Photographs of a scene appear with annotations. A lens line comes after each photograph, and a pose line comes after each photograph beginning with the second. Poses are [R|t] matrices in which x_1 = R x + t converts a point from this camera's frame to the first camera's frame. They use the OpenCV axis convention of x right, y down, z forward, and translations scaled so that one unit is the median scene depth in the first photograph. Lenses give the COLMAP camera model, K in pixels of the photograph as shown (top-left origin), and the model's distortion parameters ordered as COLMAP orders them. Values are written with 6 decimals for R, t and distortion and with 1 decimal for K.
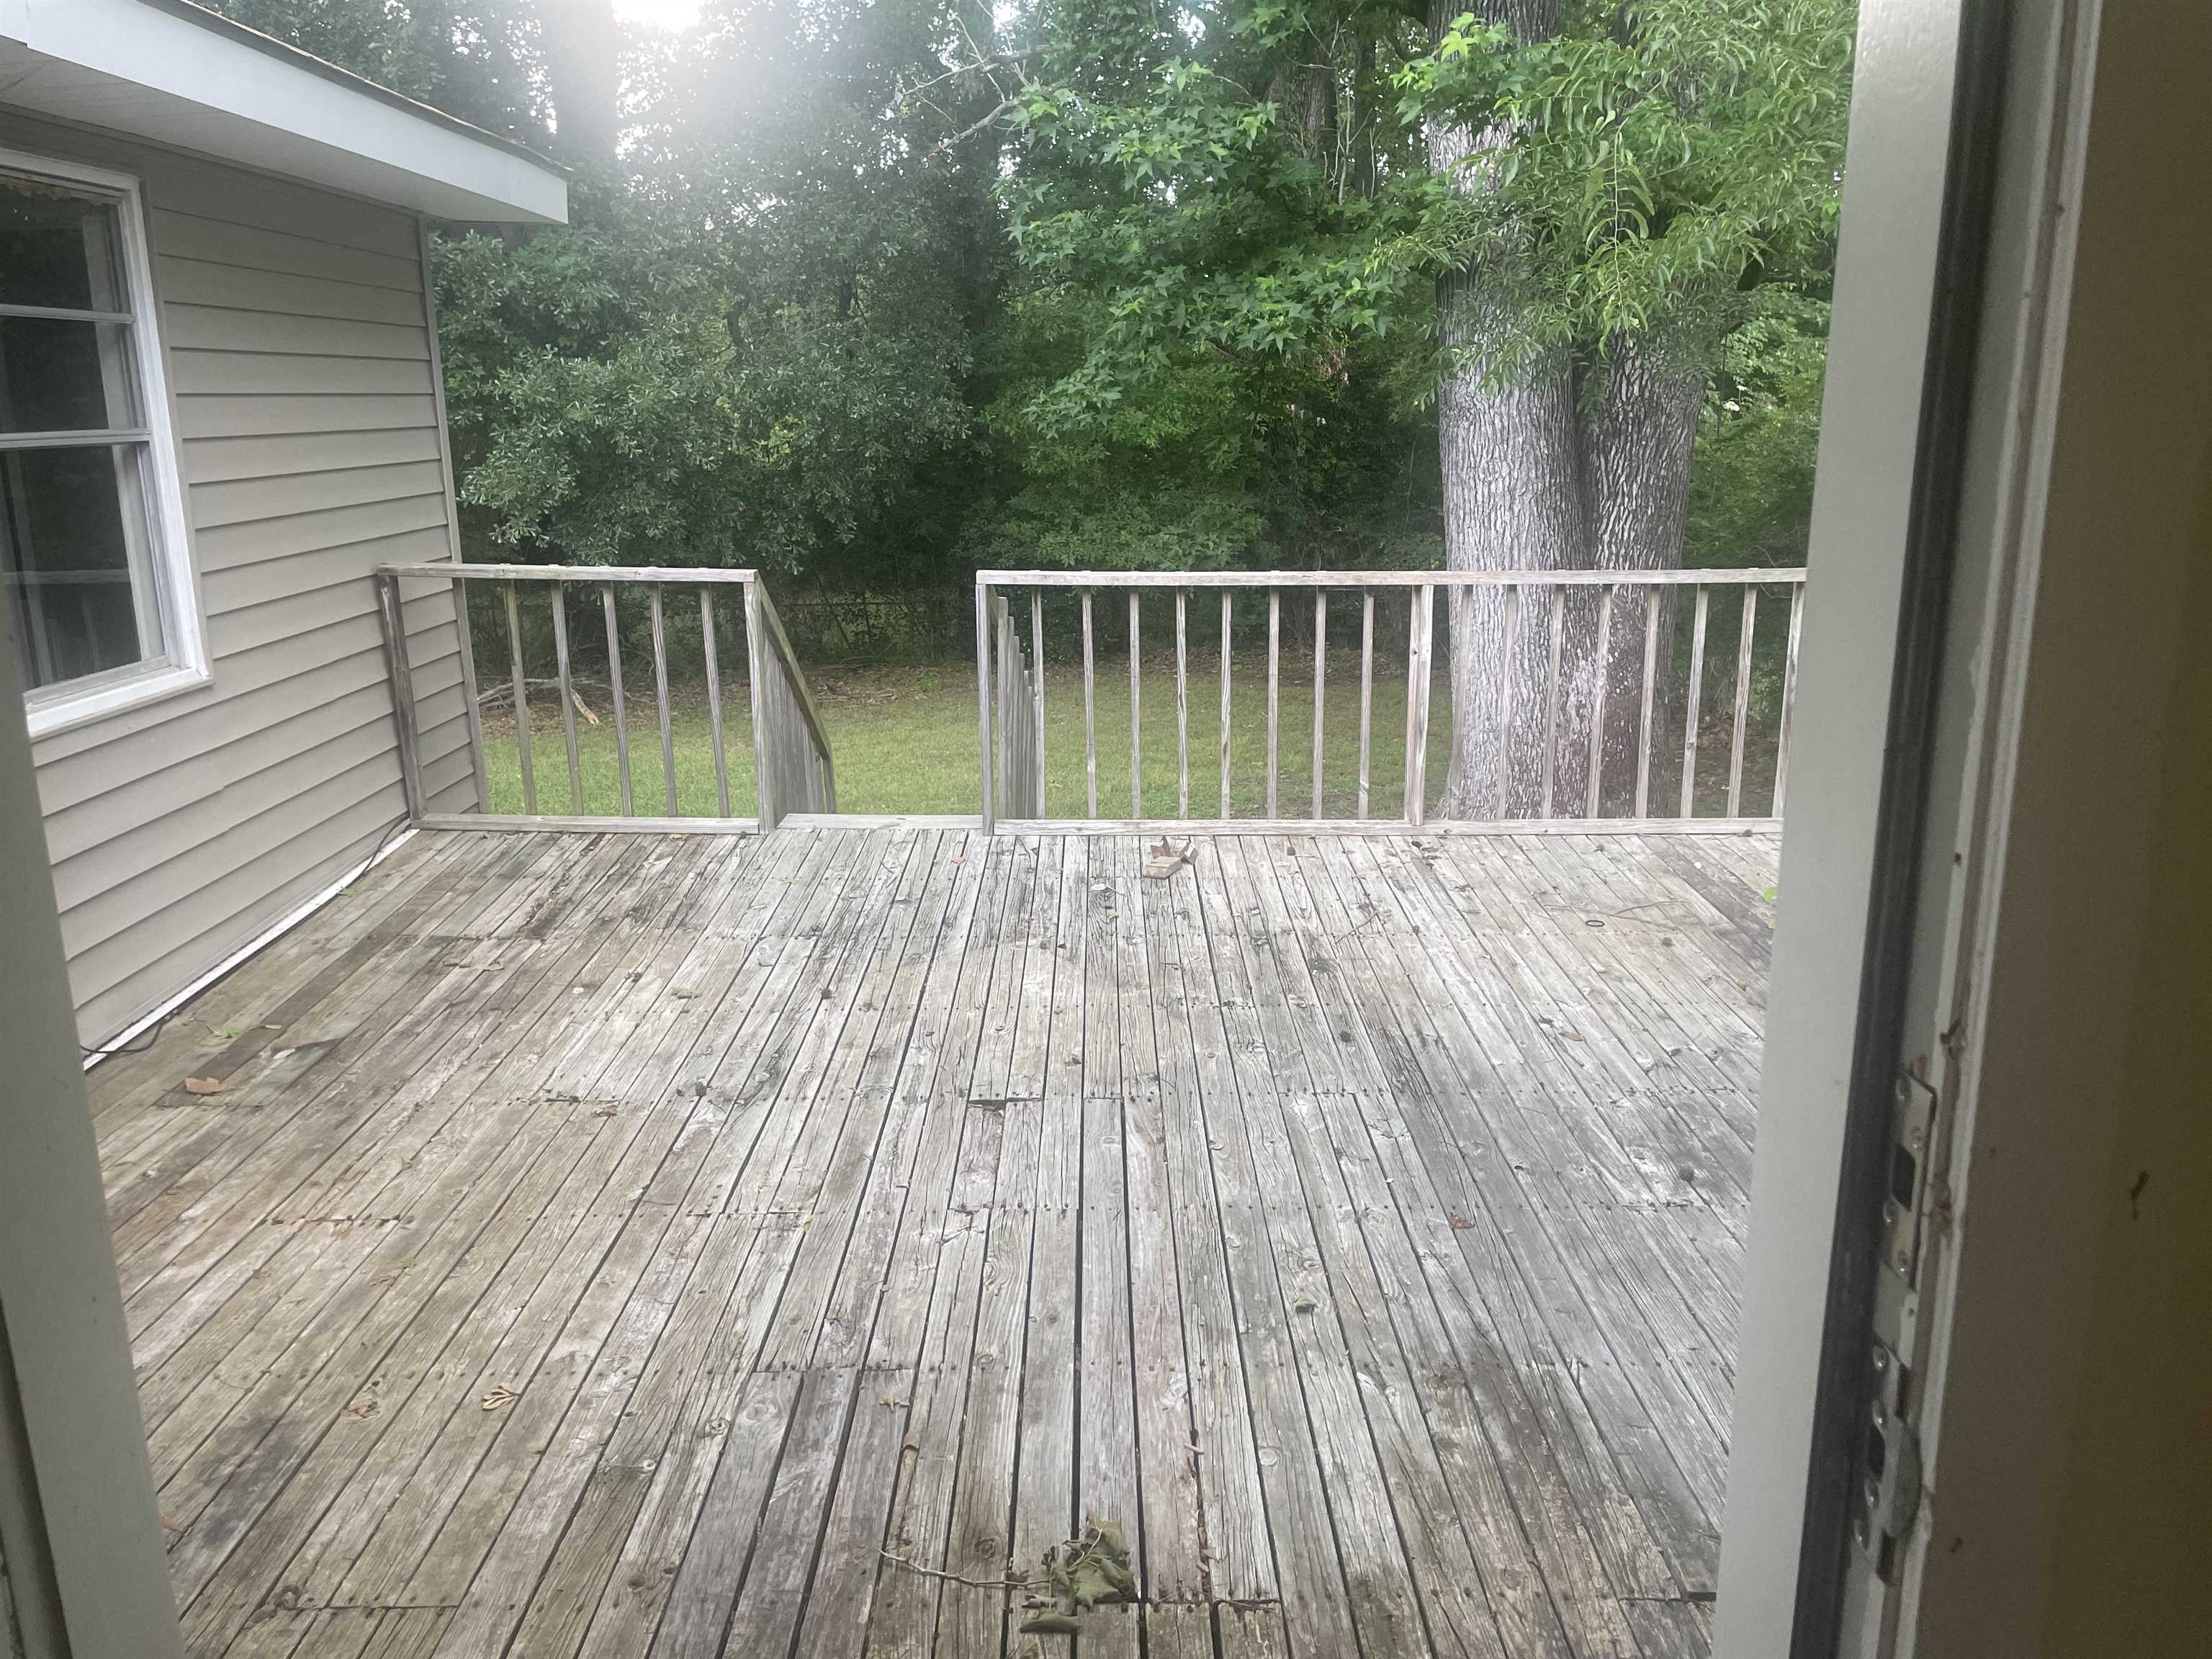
lens RADIAL K [[1705.2, 0, 1104.6], [0, 1705.2, 817.3], [0, 0, 1]] dist [0.189953, -0.571911]
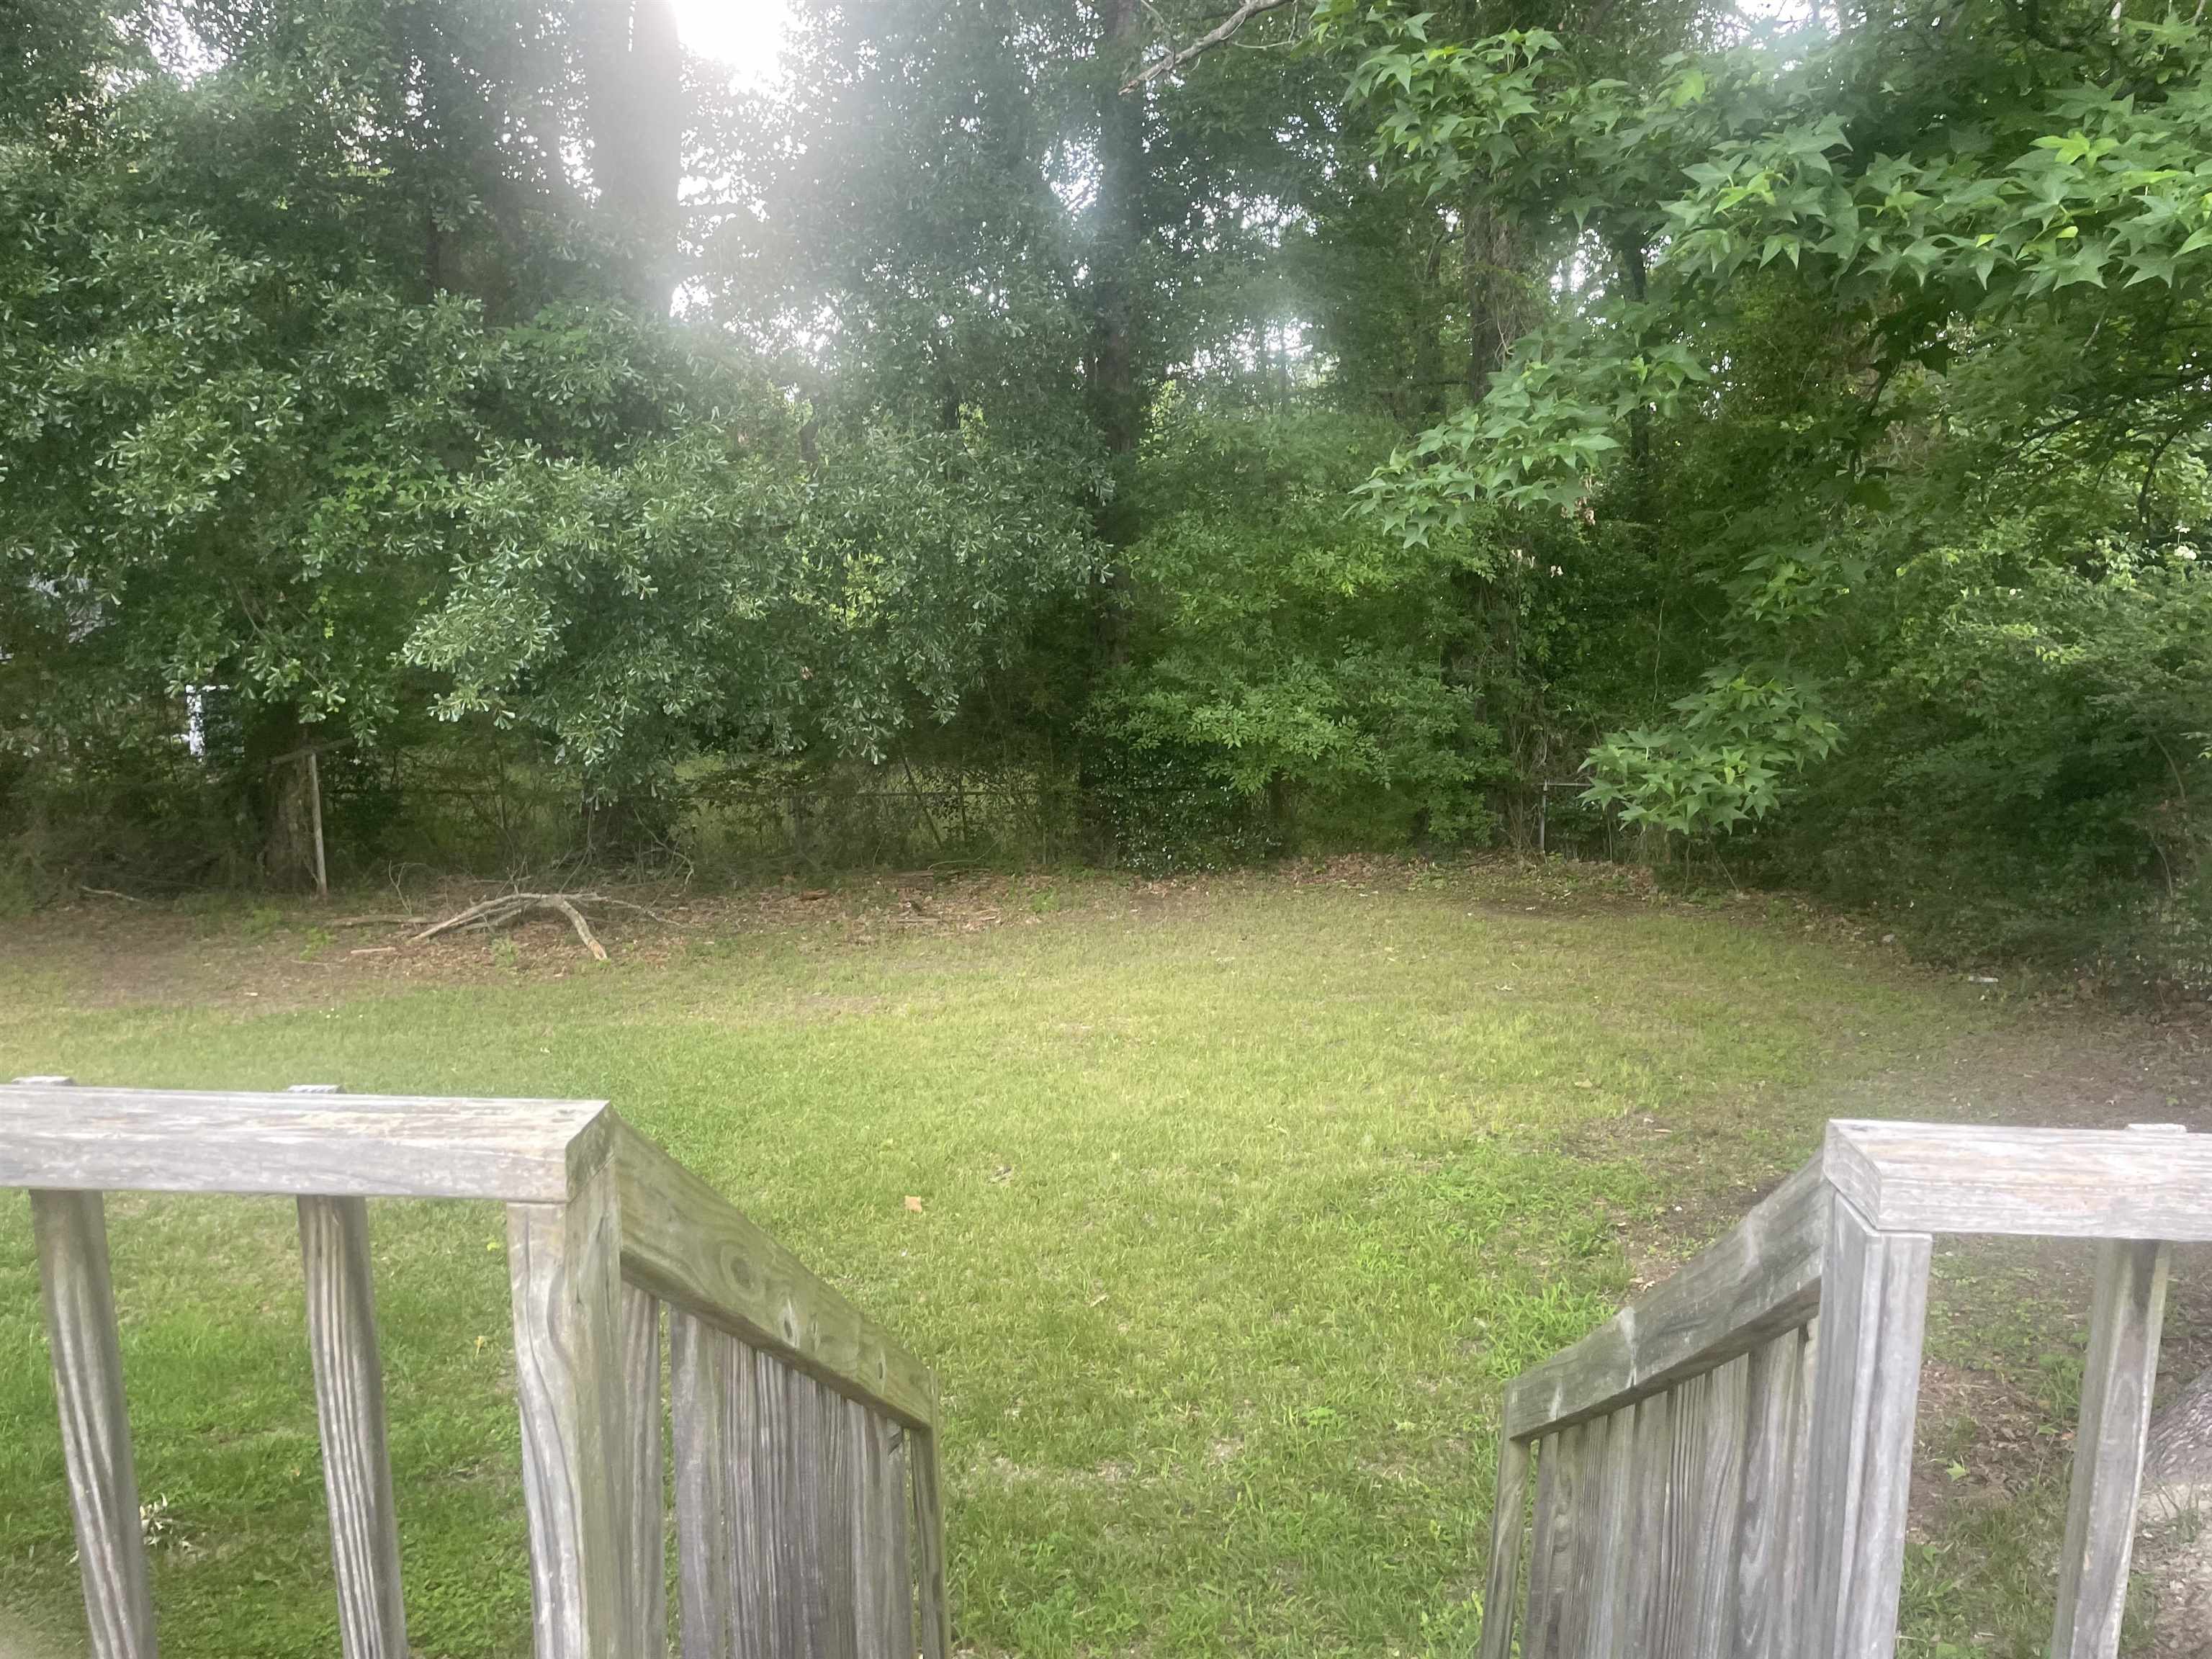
lens RADIAL K [[1705.6, 0, 1106.0], [0, 1705.6, 829.5], [0, 0, 1]] dist [0.097671, -0.127791]
pose [[0.998855, 0.017587, -0.044486, -0.048345], [-0.021315, 0.996173, -0.084767, -0.054024], [0.042825, 0.085618, 0.995407, 0.281638]]
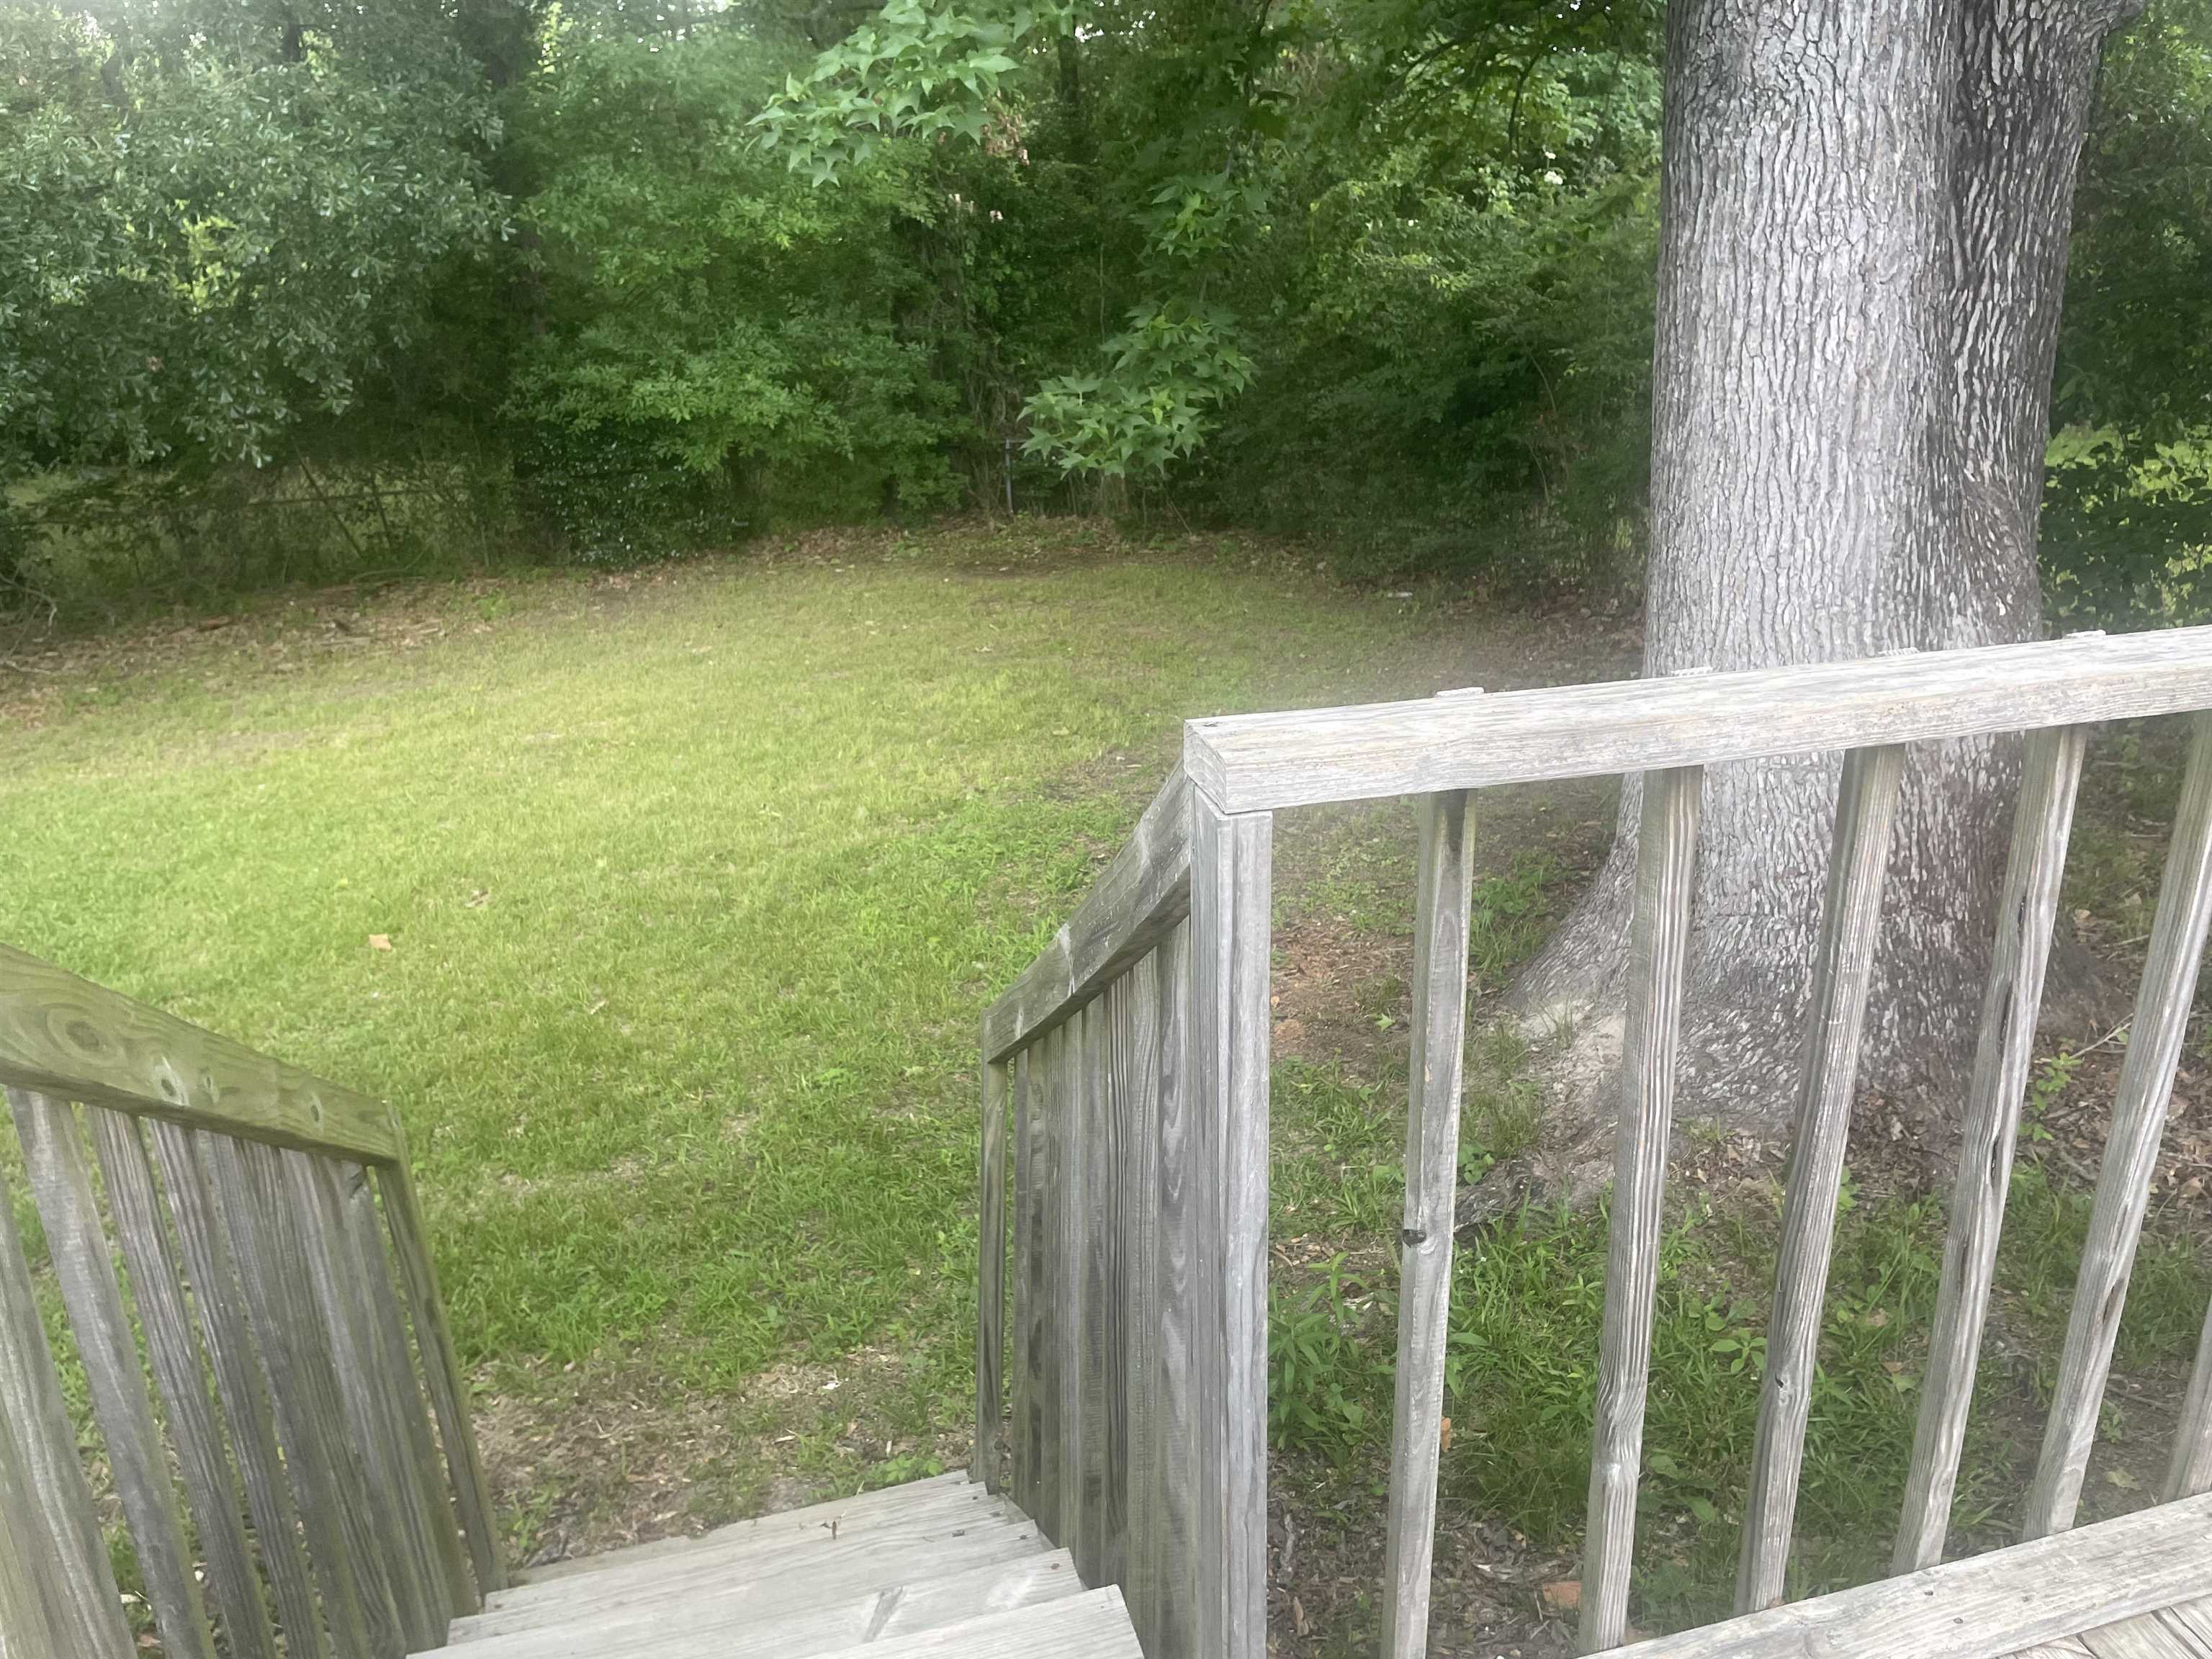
lens RADIAL K [[1713.9, 0, 1115.1], [0, 1713.9, 821.0], [0, 0, 1]] dist [0.106490, -0.160515]
pose [[0.964270, -0.107517, 0.242123, -0.043942], [0.083821, 0.990810, 0.106155, -0.052854], [-0.251312, -0.082067, 0.964421, 0.282689]]
